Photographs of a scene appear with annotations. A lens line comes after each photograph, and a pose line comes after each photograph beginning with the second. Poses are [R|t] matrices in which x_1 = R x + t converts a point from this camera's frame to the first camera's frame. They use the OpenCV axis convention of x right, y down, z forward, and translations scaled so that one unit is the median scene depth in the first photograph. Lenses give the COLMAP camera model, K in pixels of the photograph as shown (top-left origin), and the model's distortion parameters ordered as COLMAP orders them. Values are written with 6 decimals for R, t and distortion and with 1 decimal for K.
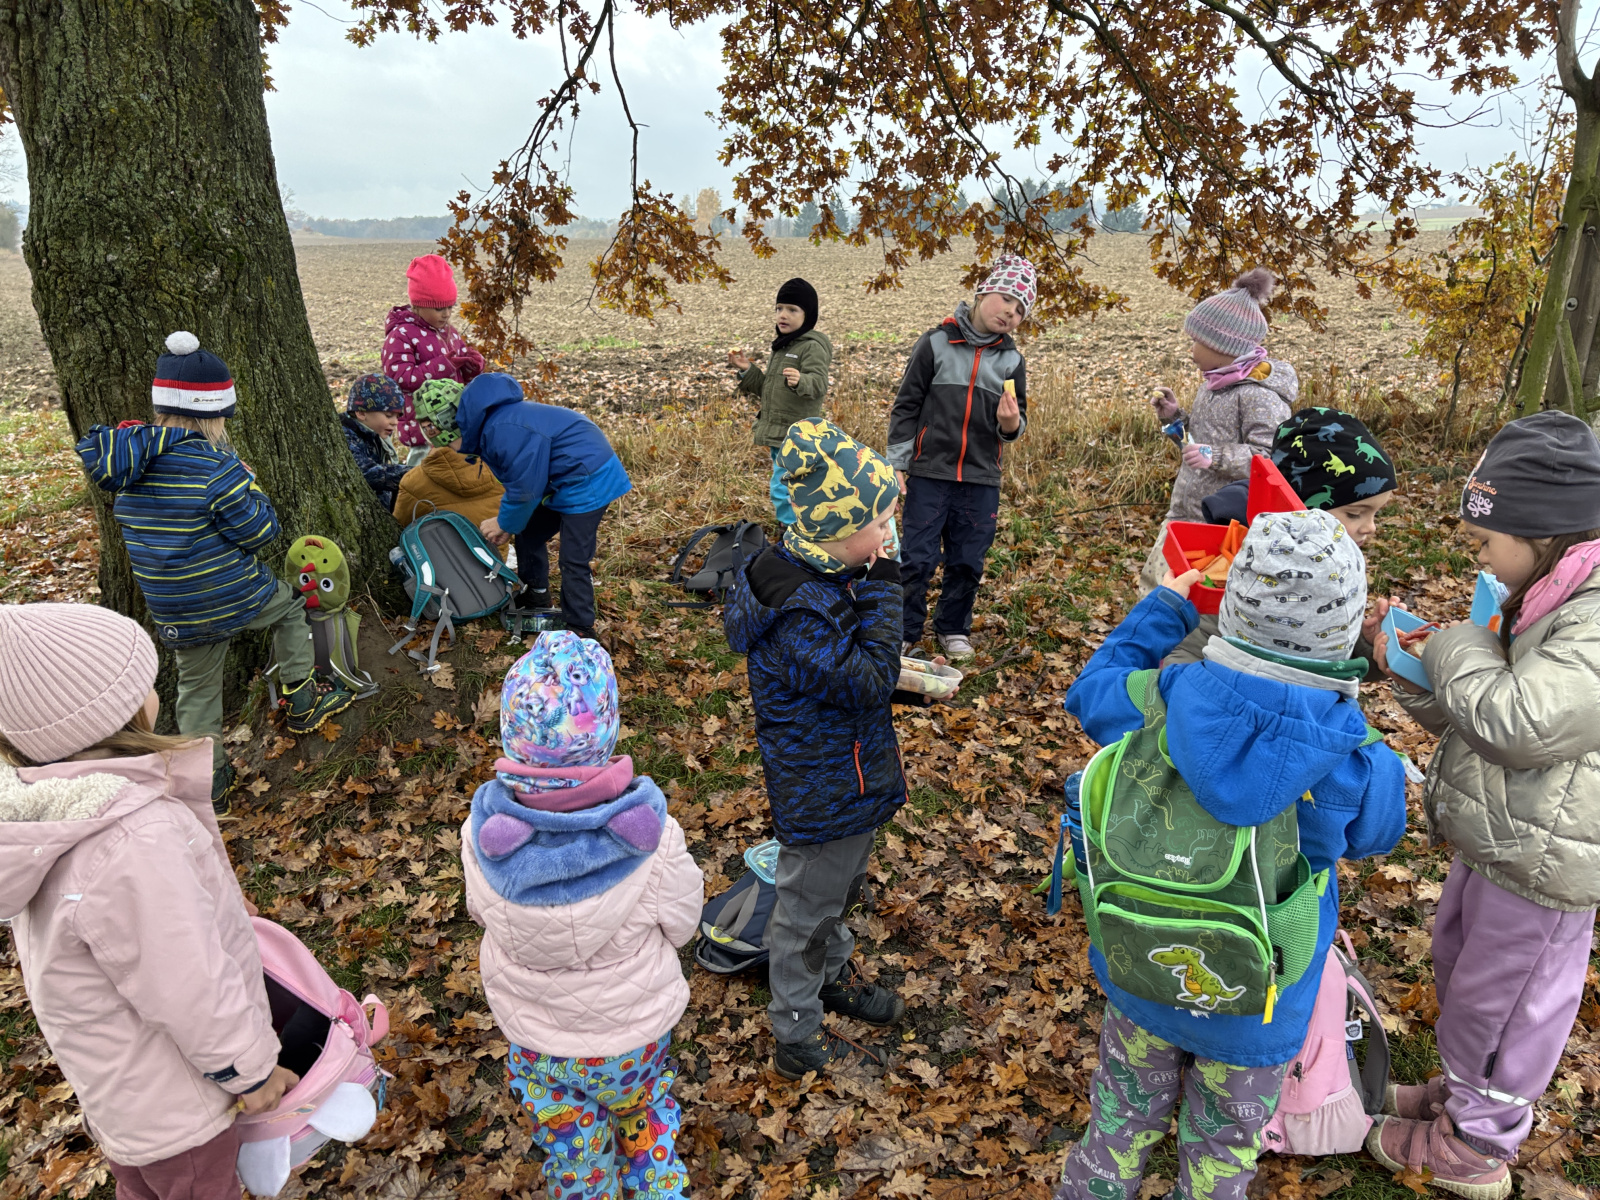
lens RADIAL K [[1199.0, 0, 797.3], [0, 1199.0, 608.0], [0, 0, 1]] dist [0.083049, -0.083552]
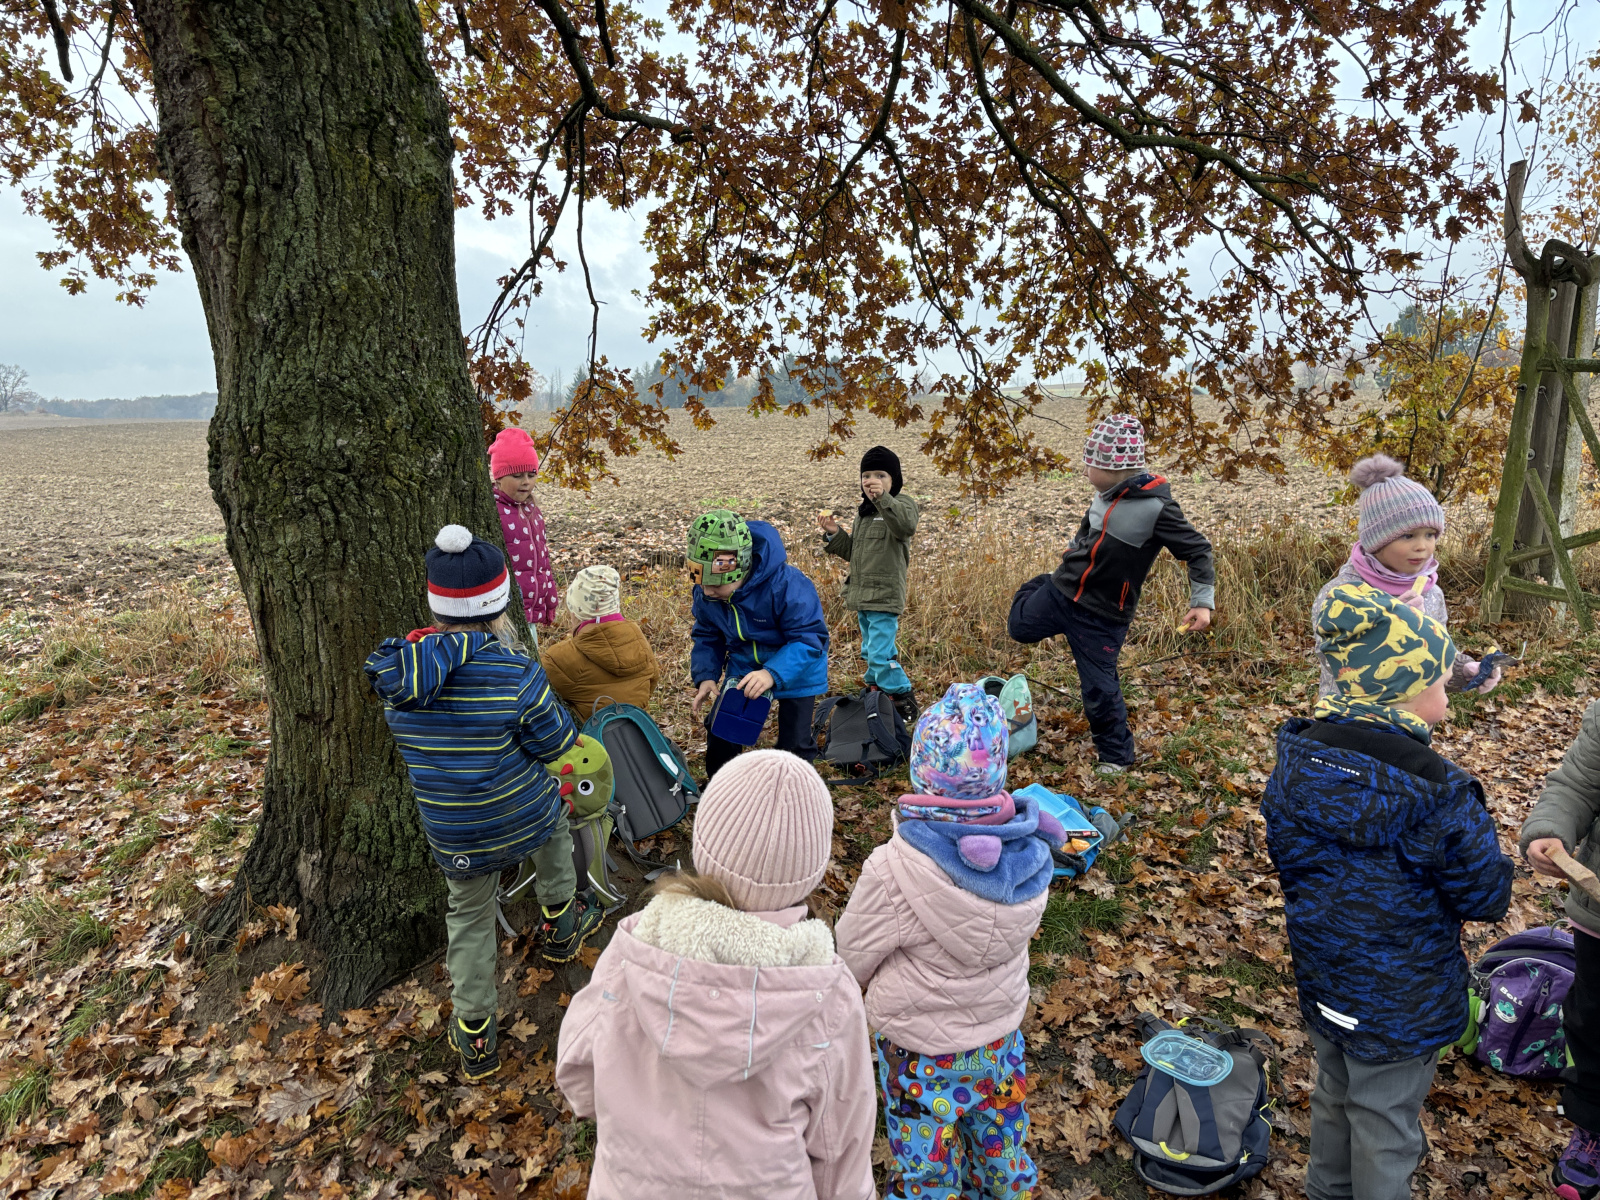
lens RADIAL K [[1235.9, 0, 800.0], [0, 1235.9, 600.0], [0, 0, 1]] dist [0.070114, -0.072749]
pose [[0.982248, -0.047326, 0.181520, -0.168143], [0.073096, 0.987729, -0.138019, -0.007735], [-0.172760, 0.148837, 0.973654, 0.024335]]
